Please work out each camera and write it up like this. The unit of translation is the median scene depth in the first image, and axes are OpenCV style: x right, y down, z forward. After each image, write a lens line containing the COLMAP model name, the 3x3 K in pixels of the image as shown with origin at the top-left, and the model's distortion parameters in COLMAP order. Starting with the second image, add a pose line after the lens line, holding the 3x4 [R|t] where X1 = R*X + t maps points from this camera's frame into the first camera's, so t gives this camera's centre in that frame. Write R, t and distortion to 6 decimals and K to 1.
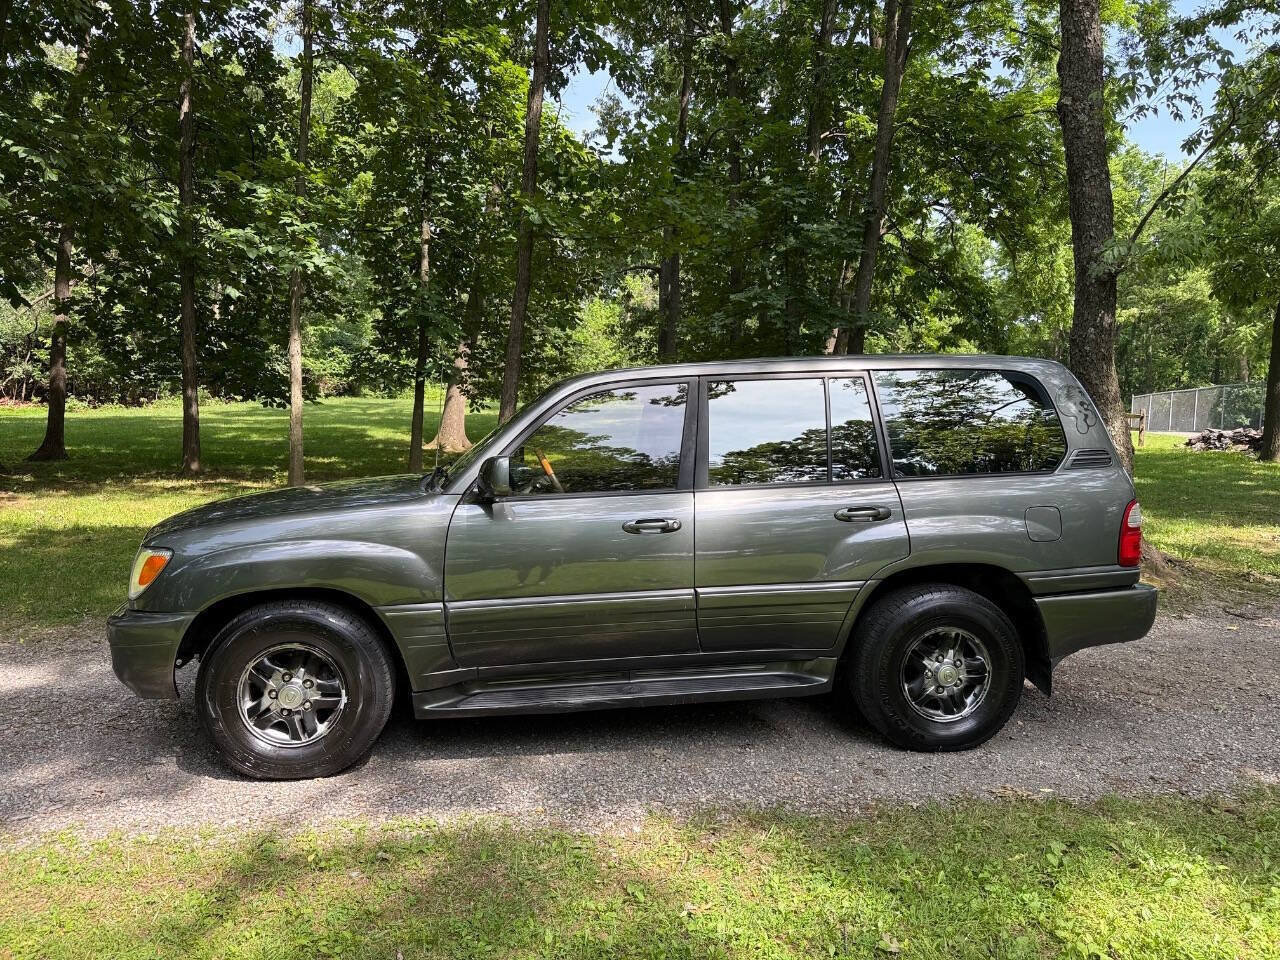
lens RADIAL K [[925.3, 0, 646.6], [0, 925.3, 480.7], [0, 0, 1]] dist [0.039182, -0.051481]
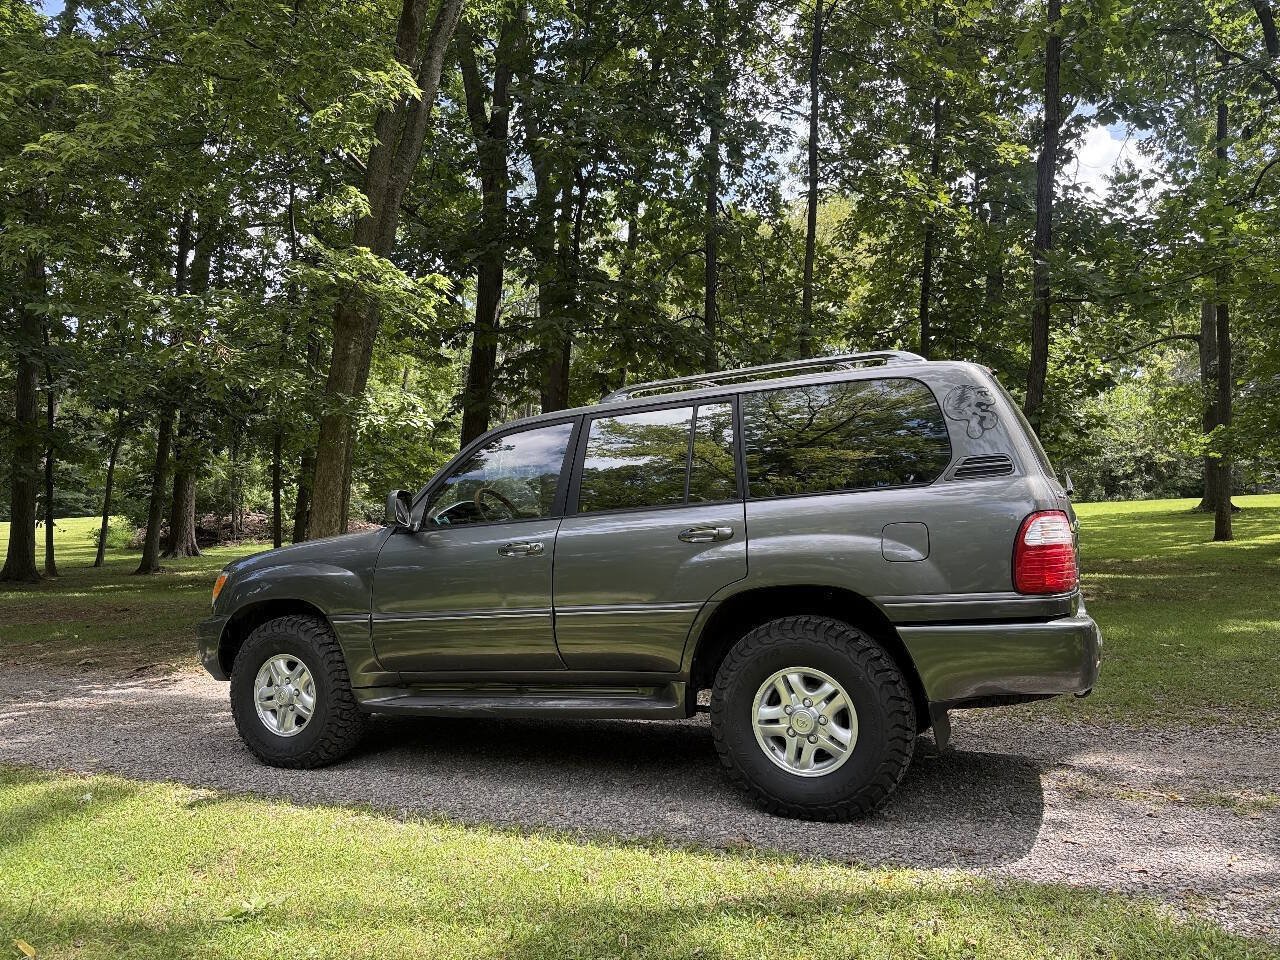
lens RADIAL K [[944.8, 0, 632.2], [0, 944.8, 478.8], [0, 0, 1]] dist [0.052938, -0.117849]
pose [[0.840693, -0.060706, -0.538099, 0.662366], [-0.002133, 0.993318, -0.115393, 0.086913], [0.541509, 0.098158, 0.834945, 0.108465]]
